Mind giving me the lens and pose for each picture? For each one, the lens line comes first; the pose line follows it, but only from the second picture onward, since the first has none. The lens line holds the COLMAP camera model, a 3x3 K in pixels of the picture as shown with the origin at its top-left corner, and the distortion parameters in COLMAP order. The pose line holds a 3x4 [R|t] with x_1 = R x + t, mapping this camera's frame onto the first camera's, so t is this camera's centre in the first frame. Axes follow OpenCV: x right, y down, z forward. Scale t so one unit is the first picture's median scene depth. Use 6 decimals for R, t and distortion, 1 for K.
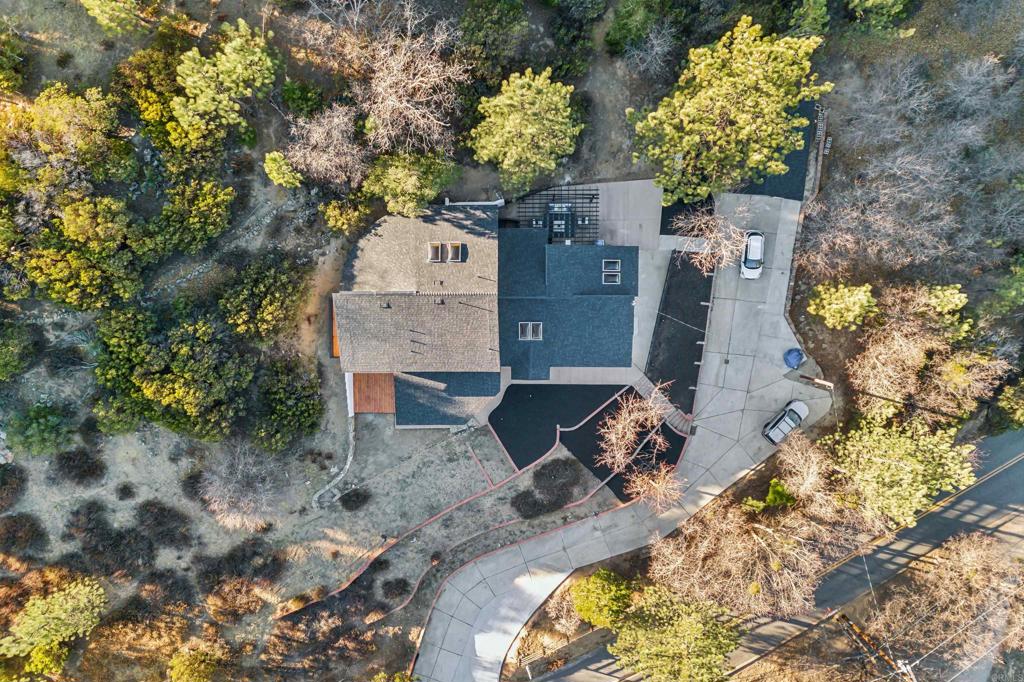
lens RADIAL K [[809.3, 0, 512.0], [0, 809.3, 341.0], [0, 0, 1]] dist [0.032365, -0.001006]
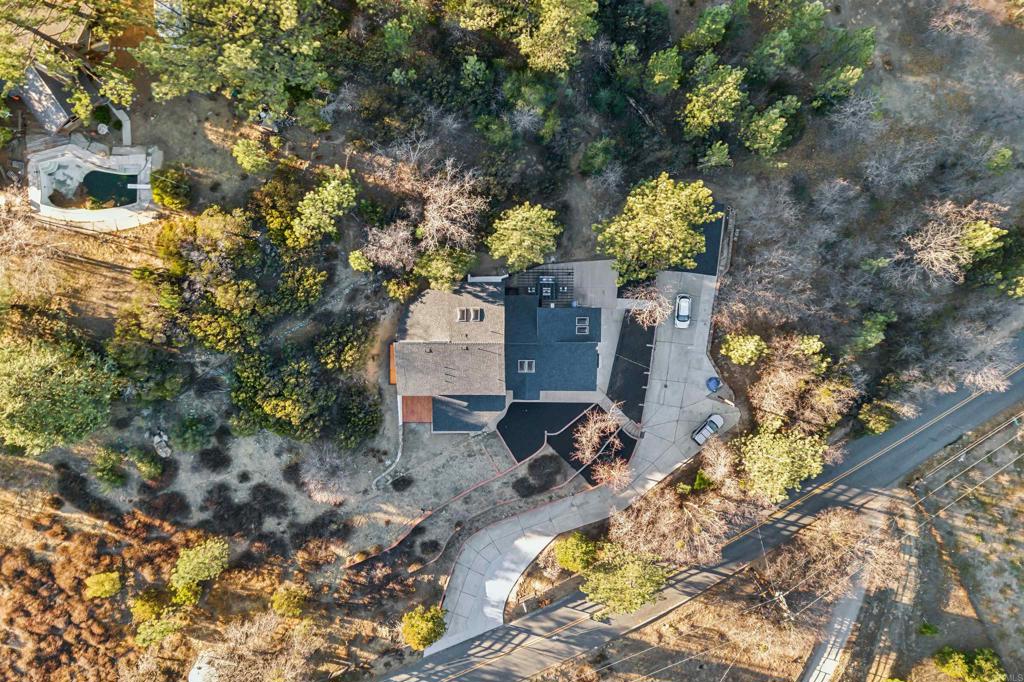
lens RADIAL K [[809.3, 0, 512.0], [0, 809.3, 341.0], [0, 0, 1]] dist [0.032365, -0.001006]
pose [[0.999983, 0.002730, 0.005068, -0.010130], [-0.002748, 0.999990, 0.003459, -0.060553], [-0.005058, -0.003473, 0.999981, -0.428887]]
